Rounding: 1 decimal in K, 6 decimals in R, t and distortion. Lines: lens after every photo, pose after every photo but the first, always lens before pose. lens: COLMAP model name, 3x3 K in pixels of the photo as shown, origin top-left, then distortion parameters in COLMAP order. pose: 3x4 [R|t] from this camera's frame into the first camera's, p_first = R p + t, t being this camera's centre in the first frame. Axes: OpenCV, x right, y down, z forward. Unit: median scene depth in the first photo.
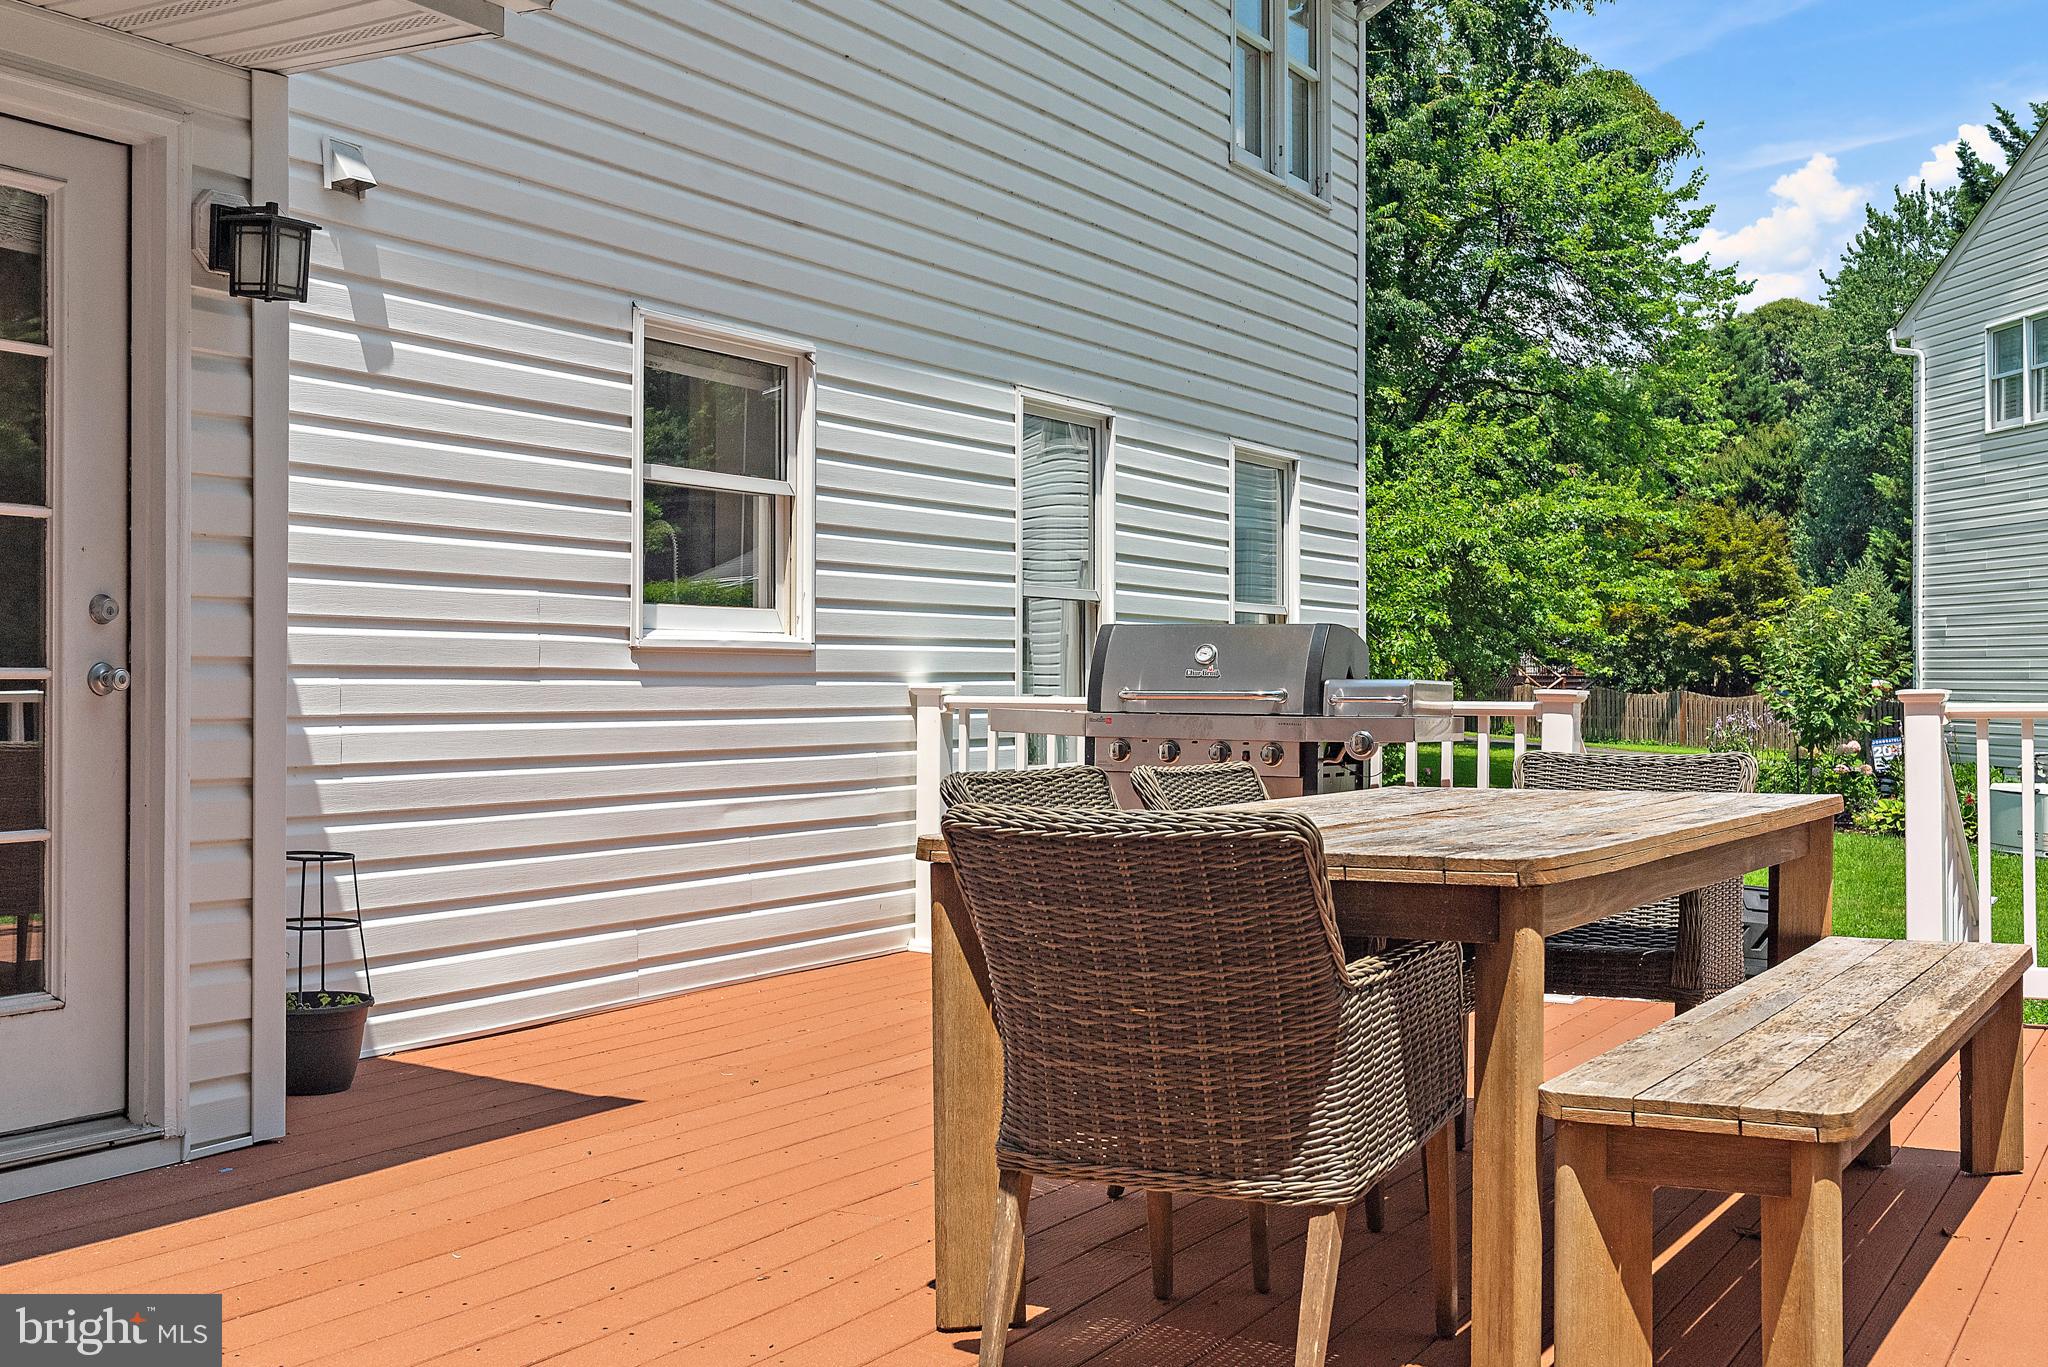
lens RADIAL K [[2247.7, 0, 1024.0], [0, 2247.7, 683.5], [0, 0, 1]] dist [-0.000383, -0.014946]
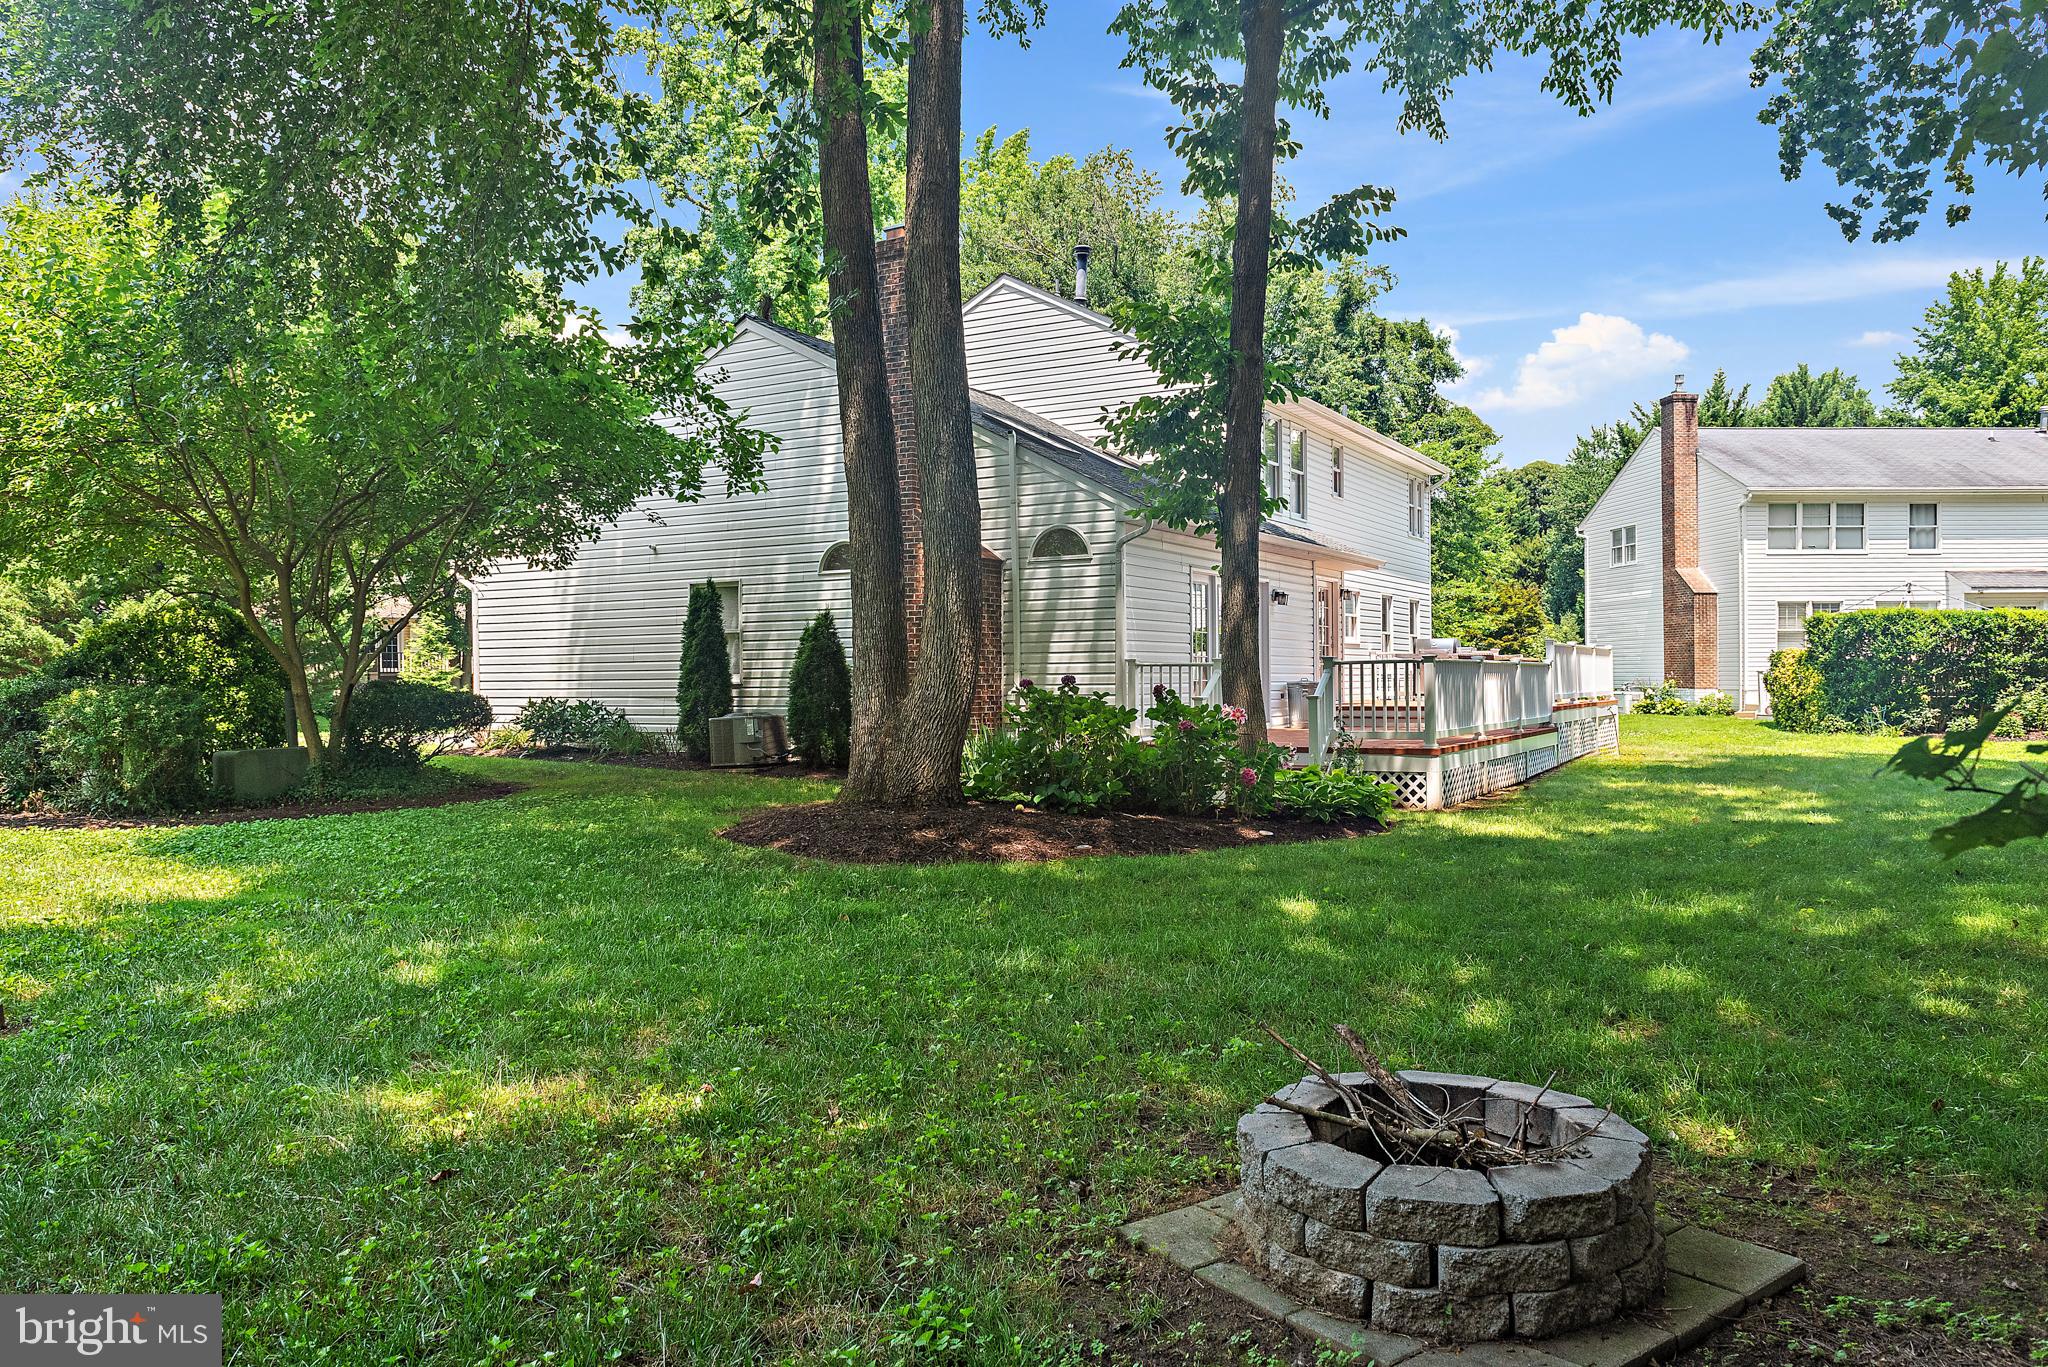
lens RADIAL K [[1431.3, 0, 1024.0], [0, 1431.3, 683.5], [0, 0, 1]] dist [0.000618, -0.000330]
pose [[0.999740, -0.007835, -0.021436, -0.117771], [0.007891, 0.999966, 0.002506, 0.009018], [0.021416, -0.002675, 0.999767, -0.359209]]
